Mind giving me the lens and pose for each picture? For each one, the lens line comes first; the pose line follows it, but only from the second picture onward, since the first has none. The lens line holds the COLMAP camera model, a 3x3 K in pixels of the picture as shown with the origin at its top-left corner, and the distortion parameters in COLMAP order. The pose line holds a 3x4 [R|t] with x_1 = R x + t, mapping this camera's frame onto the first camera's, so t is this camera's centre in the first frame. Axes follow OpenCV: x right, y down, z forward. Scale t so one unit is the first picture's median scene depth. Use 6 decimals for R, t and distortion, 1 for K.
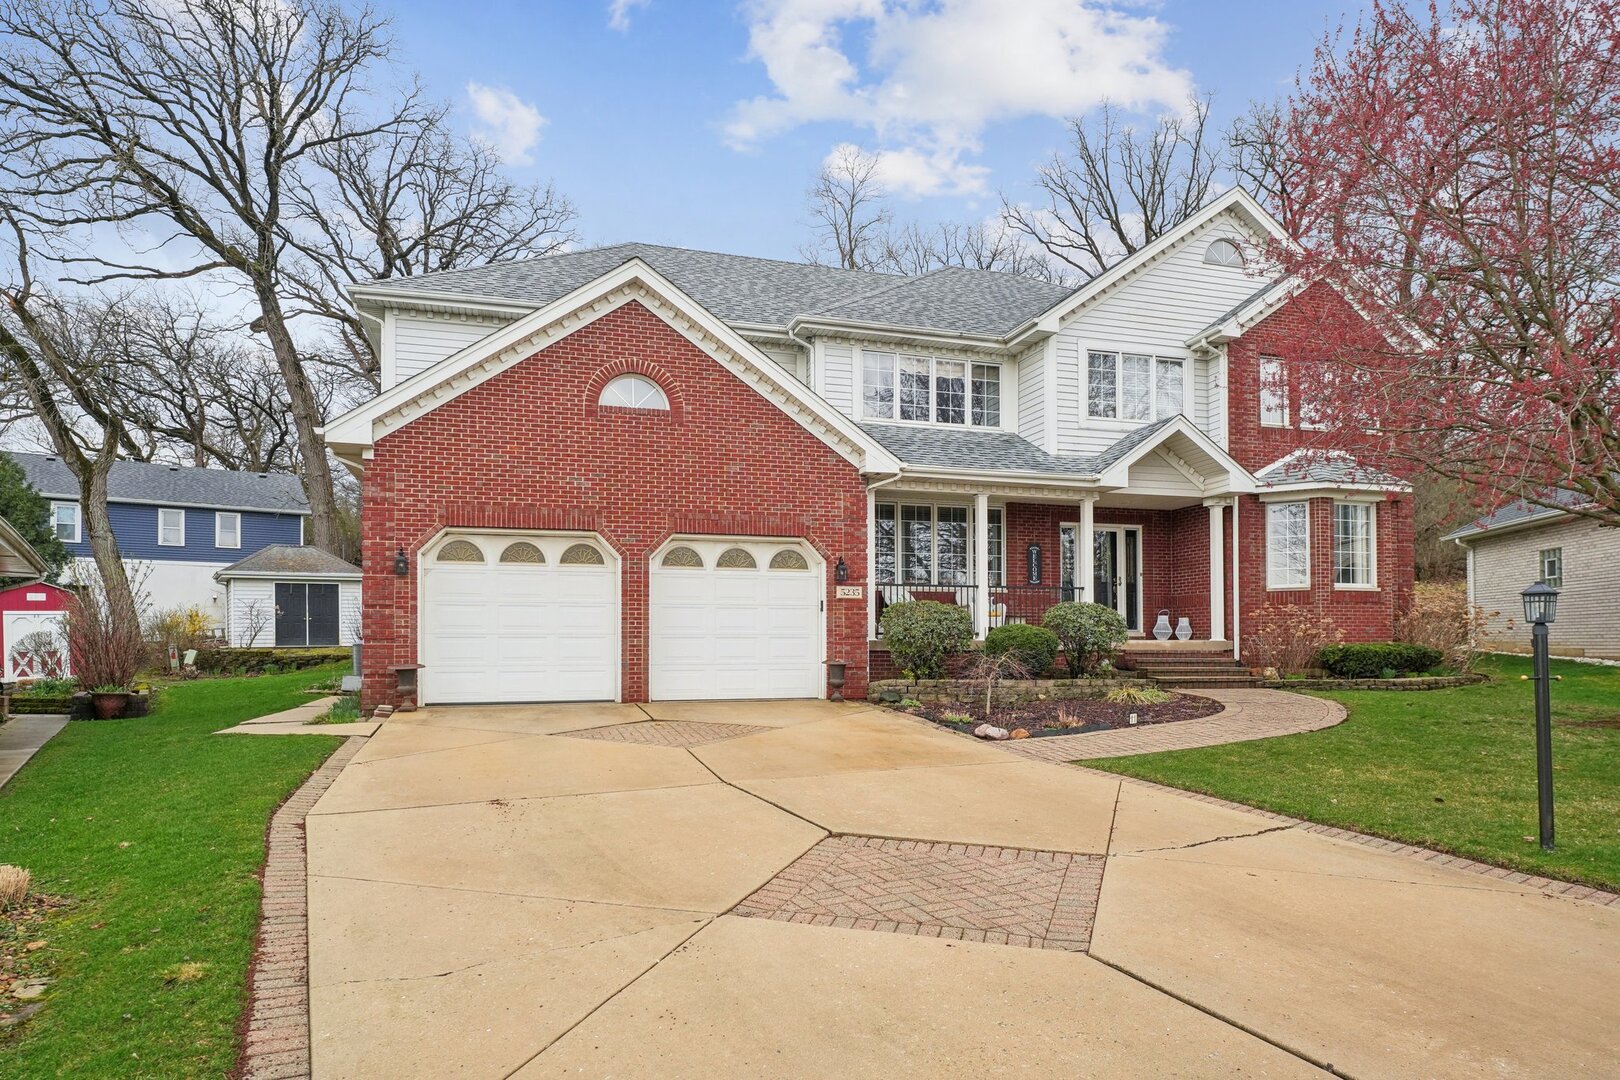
lens RADIAL K [[898.6, 0, 804.7], [0, 898.6, 527.2], [0, 0, 1]] dist [0.014949, -0.000076]
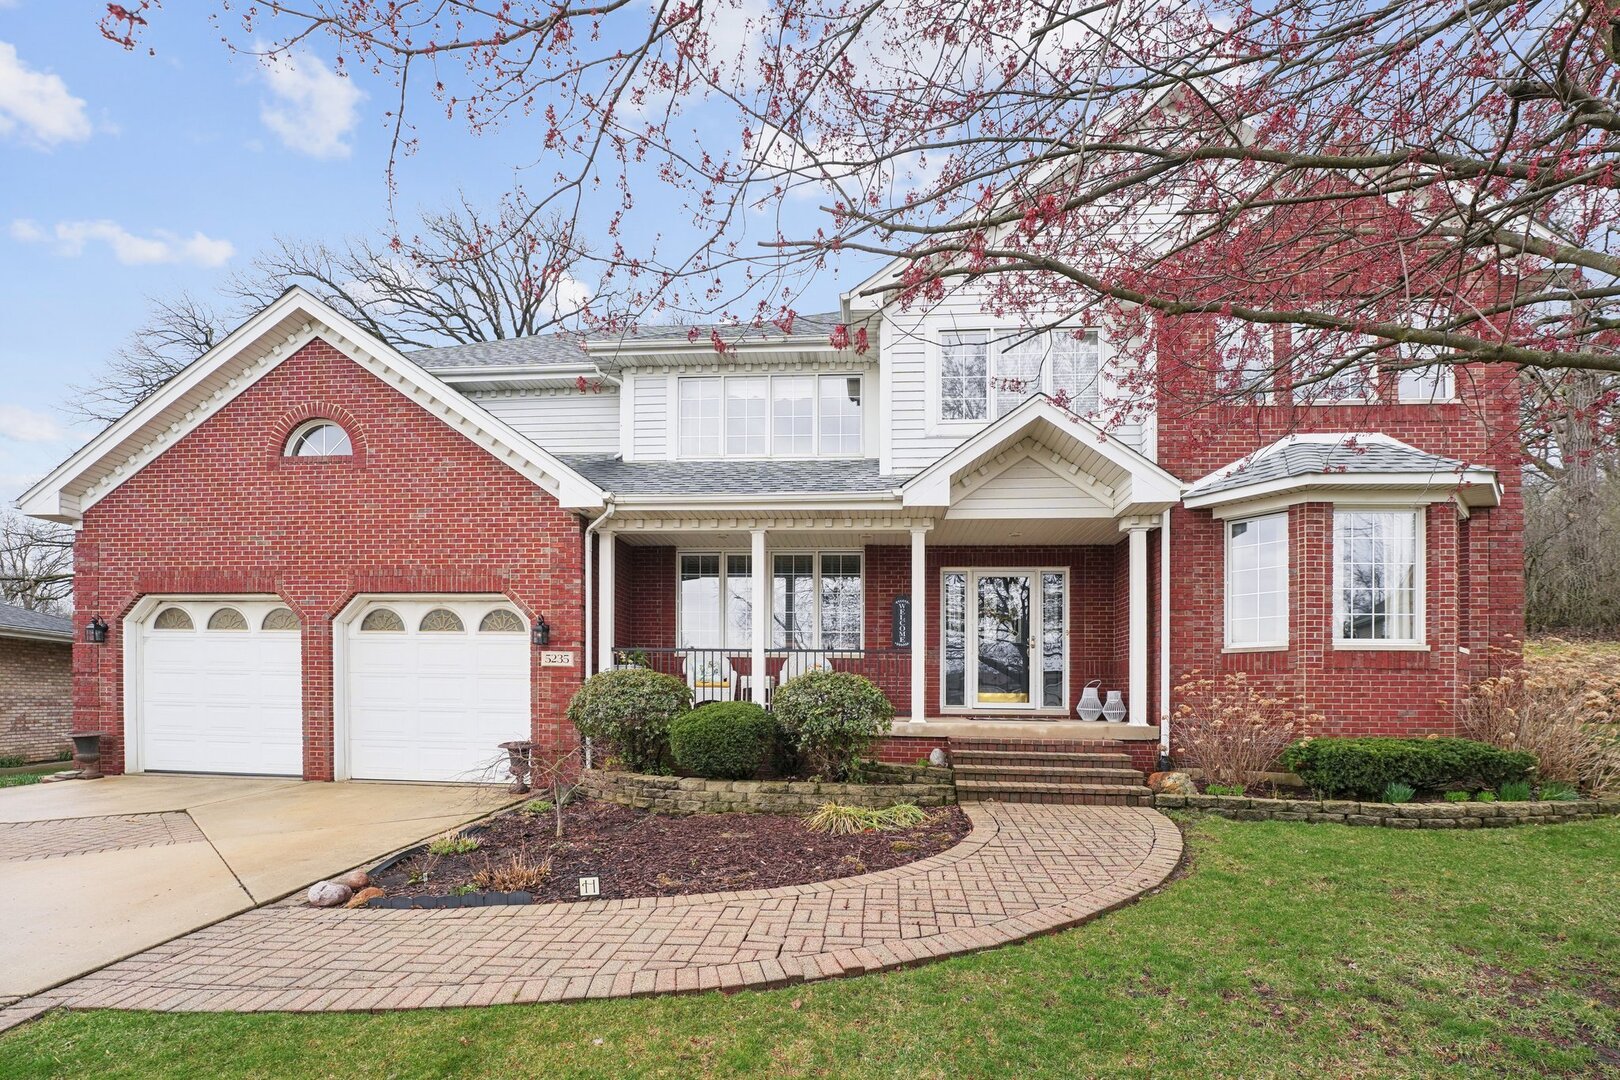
lens RADIAL K [[676.2, 0, 824.9], [0, 676.2, 630.6], [0, 0, 1]] dist [-0.018807, -0.000066]
pose [[0.934057, -0.021172, -0.356496, 0.458717], [0.030915, 0.999287, 0.021654, 0.038413], [0.355784, -0.031247, 0.934046, 0.480657]]
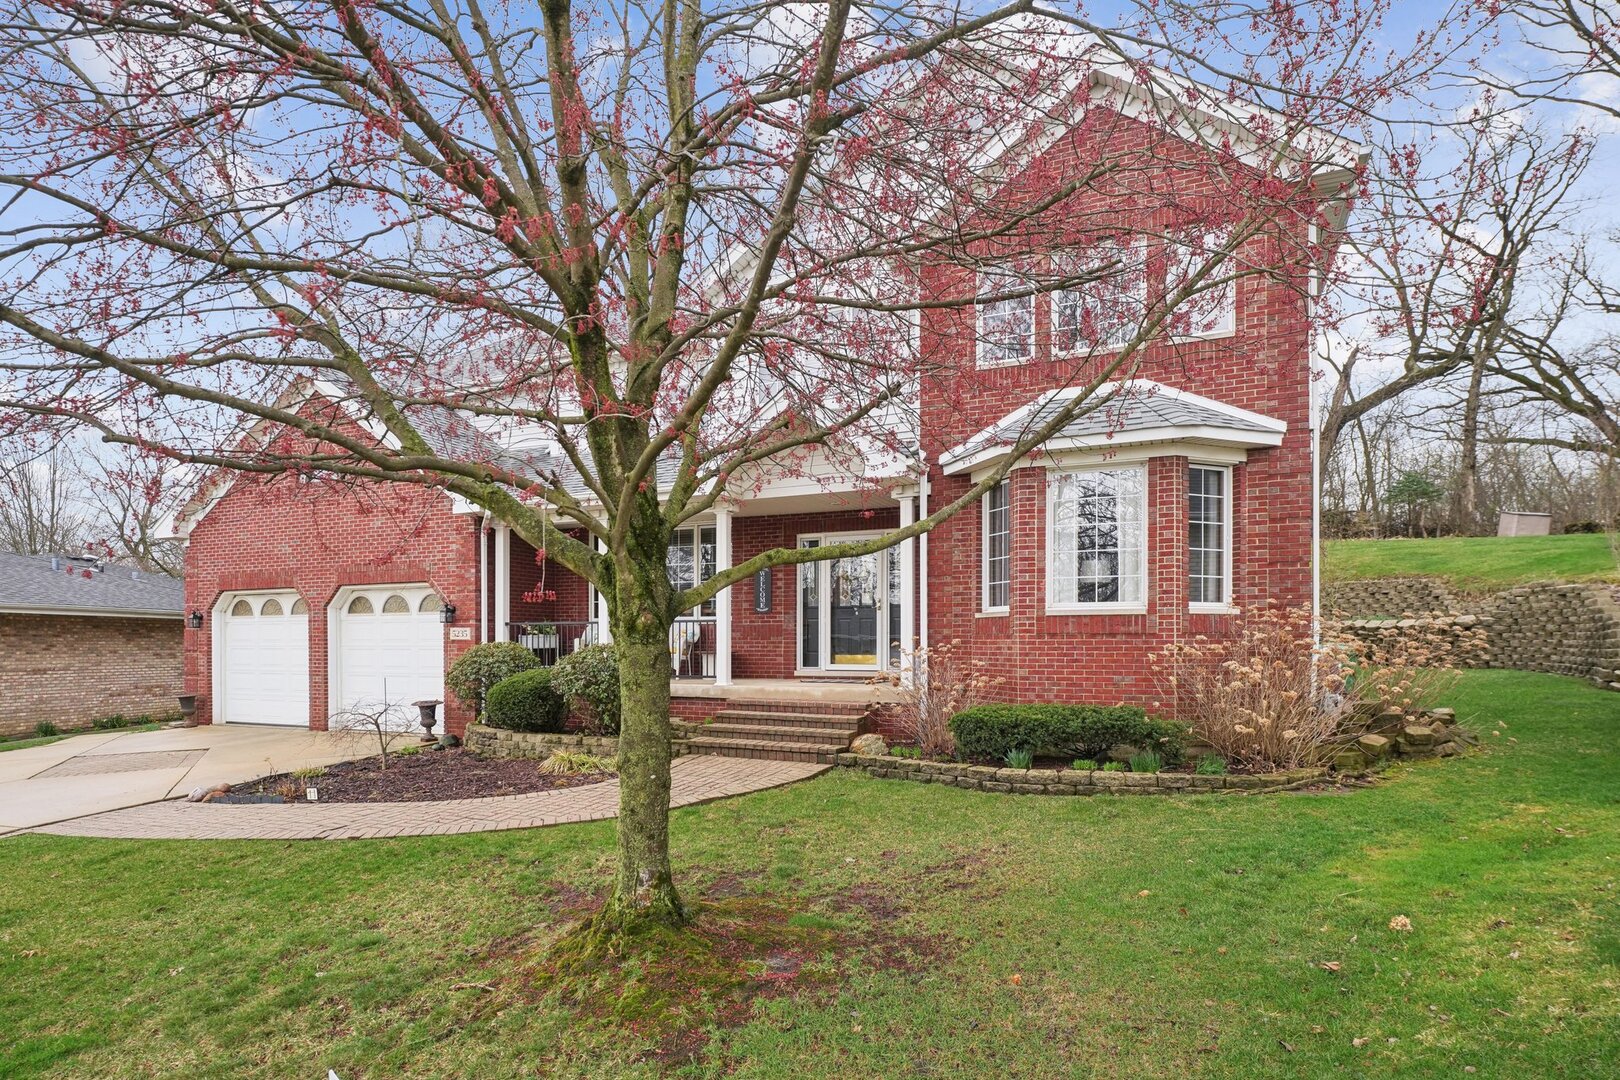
lens RADIAL K [[845.5, 0, 816.7], [0, 845.5, 534.0], [0, 0, 1]] dist [0.015185, 0.000542]
pose [[0.759675, -0.080259, -0.645331, 0.915029], [0.083553, 0.996176, -0.025535, 0.017223], [0.644913, -0.034521, 0.763476, 0.494024]]
